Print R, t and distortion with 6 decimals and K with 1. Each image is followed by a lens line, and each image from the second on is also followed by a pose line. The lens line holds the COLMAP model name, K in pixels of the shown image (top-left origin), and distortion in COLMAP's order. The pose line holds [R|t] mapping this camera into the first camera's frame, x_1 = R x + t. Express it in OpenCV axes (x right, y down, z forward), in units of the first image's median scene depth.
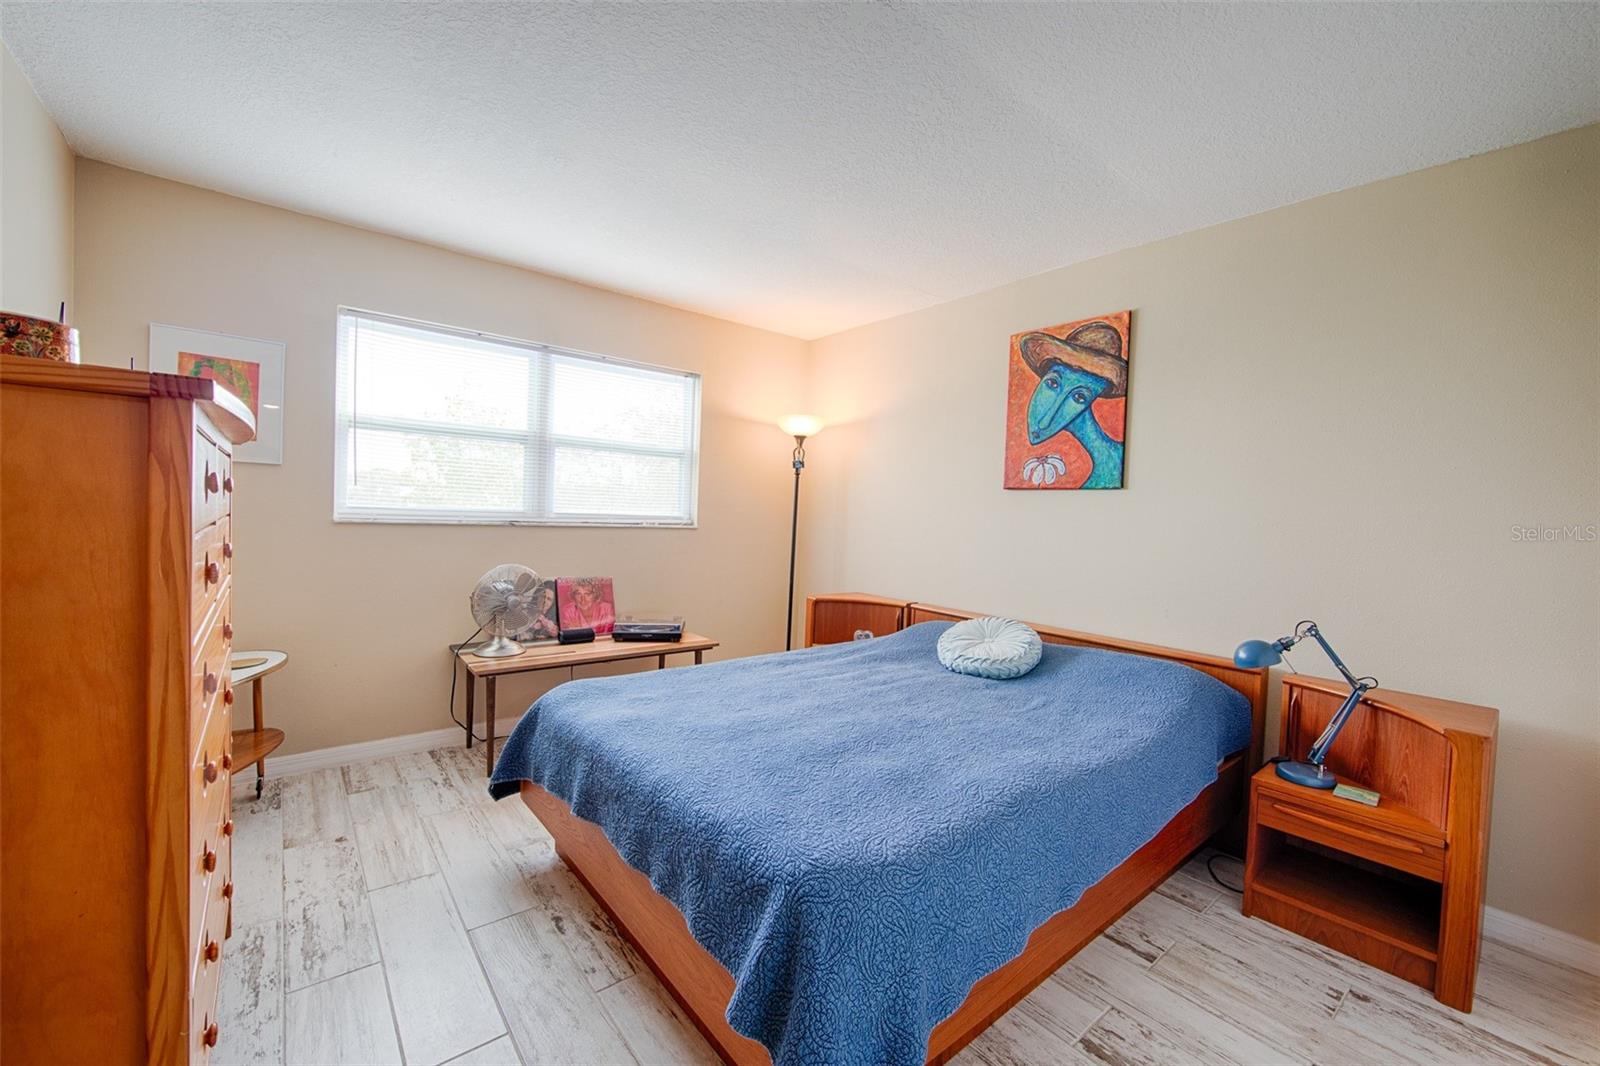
lens RADIAL K [[631.0, 0, 800.0], [0, 631.0, 533.0], [0, 0, 1]] dist [-0.014640, 0.003462]
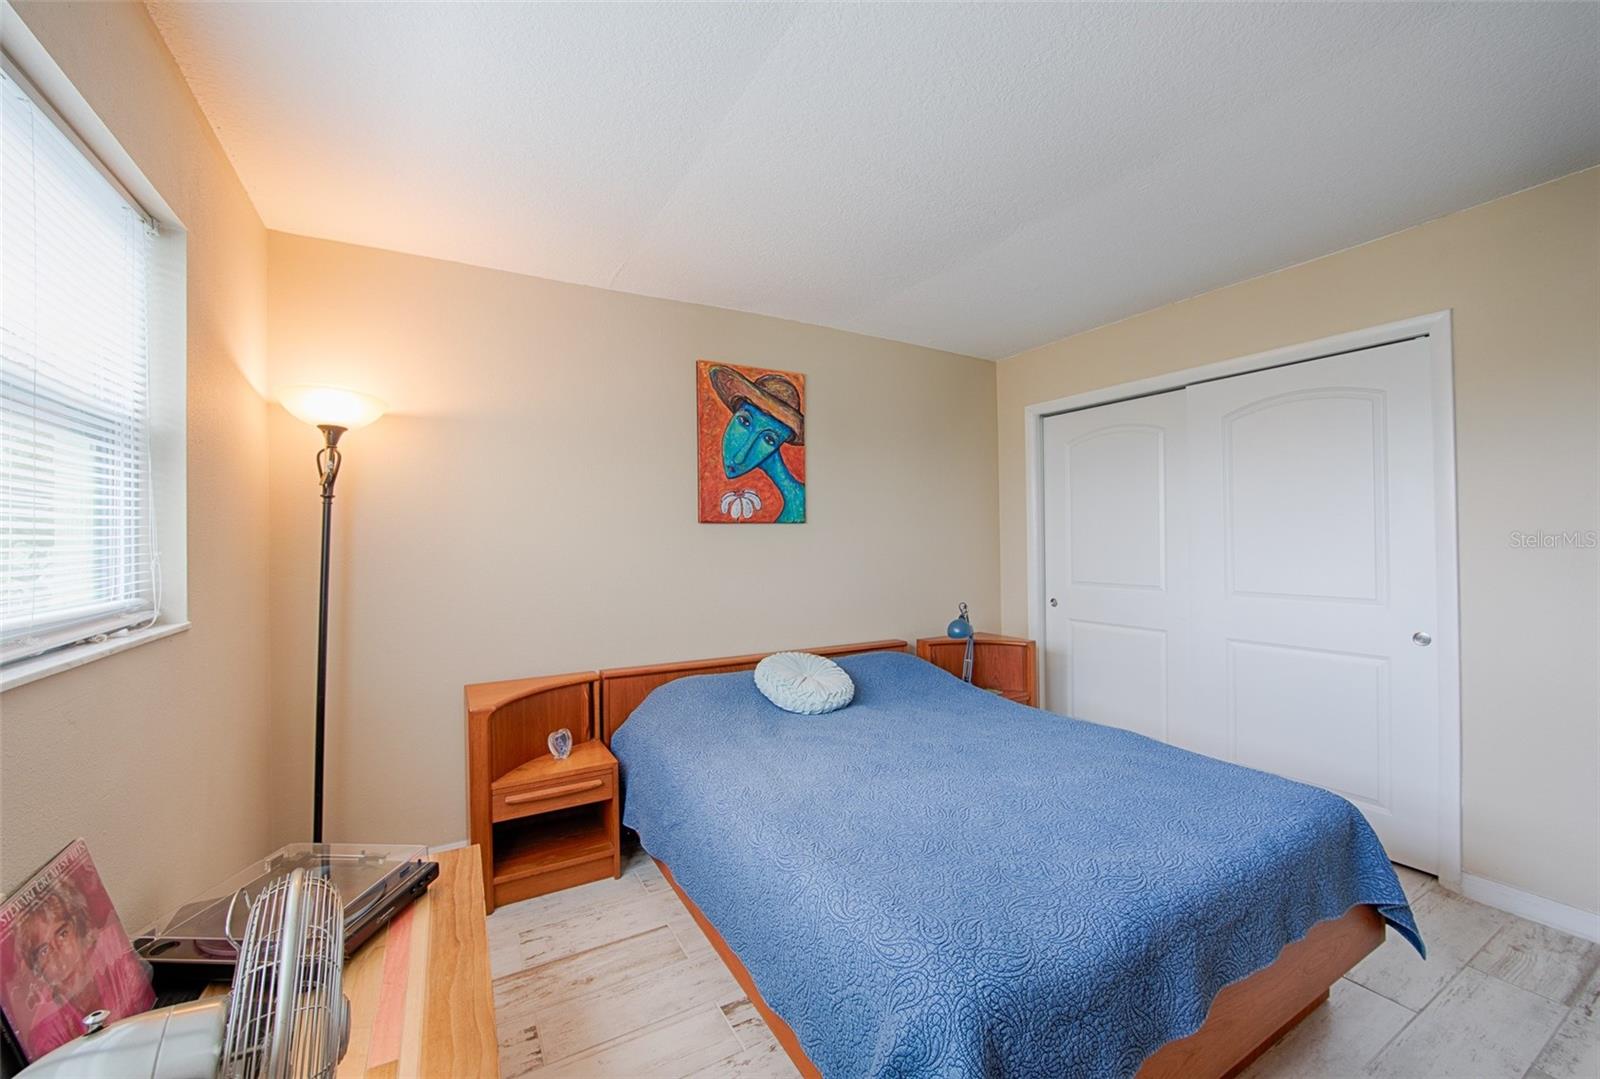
lens RADIAL K [[619.0, 0, 793.4], [0, 619.0, 539.3], [0, 0, 1]] dist [-0.000336, -0.000016]
pose [[0.176133, -0.039617, 0.983569, -0.600462], [0.054597, 0.998045, 0.030423, -0.070069], [-0.982851, 0.048341, 0.177951, 0.751667]]
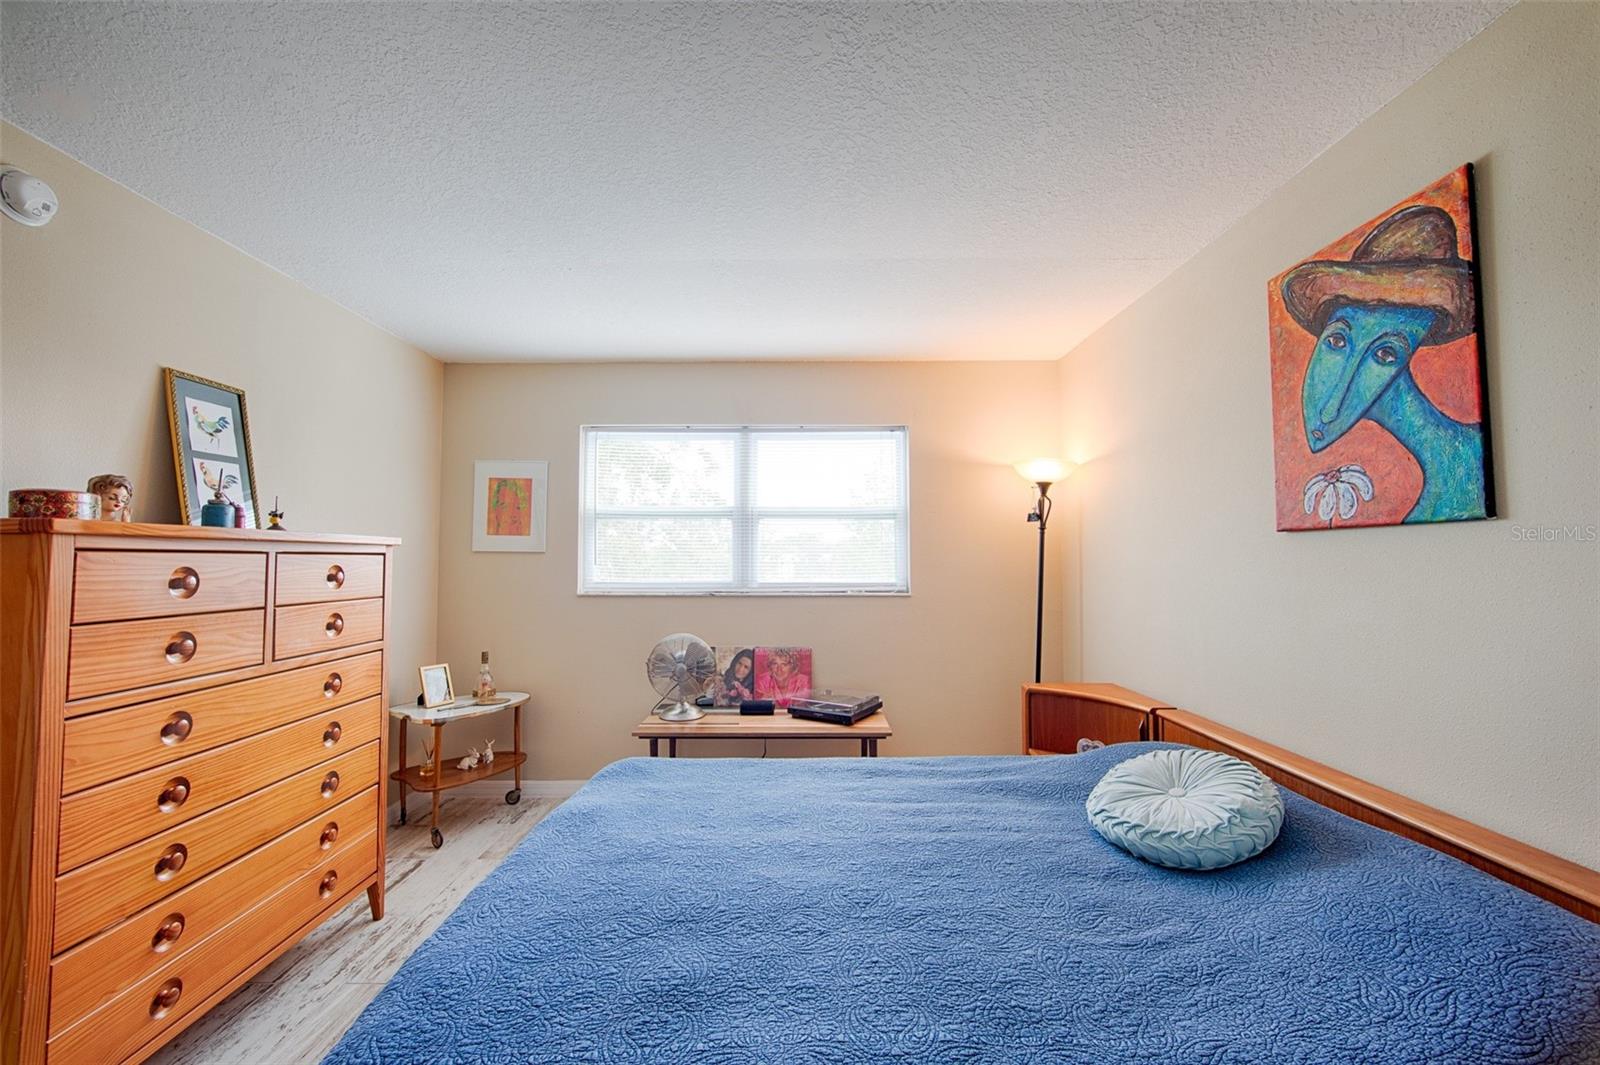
lens RADIAL K [[631.0, 0, 800.0], [0, 631.0, 532.5], [0, 0, 1]] dist [-0.014640, 0.003462]
pose [[0.776746, -0.066471, -0.626297, 0.368574], [0.008555, 0.995437, -0.095039, -0.017481], [0.629756, 0.068463, 0.773770, 0.274879]]
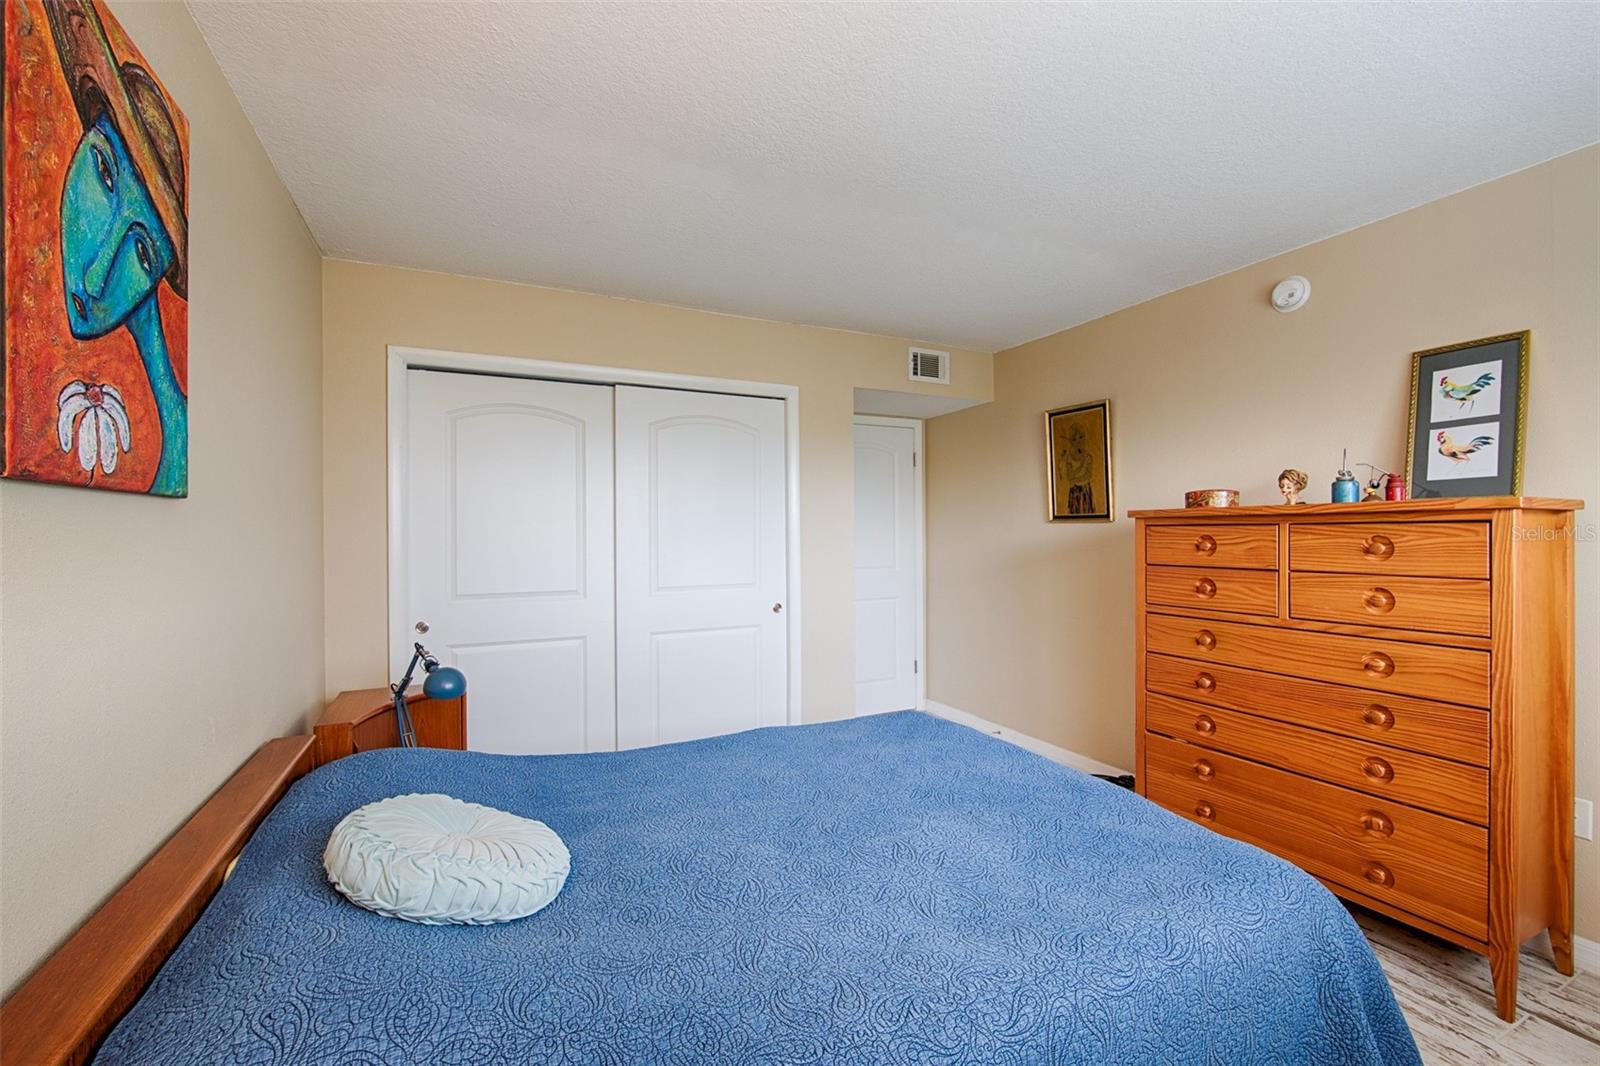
lens RADIAL K [[666.4, 0, 780.3], [0, 666.4, 534.5], [0, 0, 1]] dist [-0.011004, 0.000165]
pose [[-0.966301, -0.033213, 0.255263, -0.038382], [-0.021427, 0.998578, 0.048816, -0.070399], [-0.256521, 0.041702, -0.965639, 1.256882]]
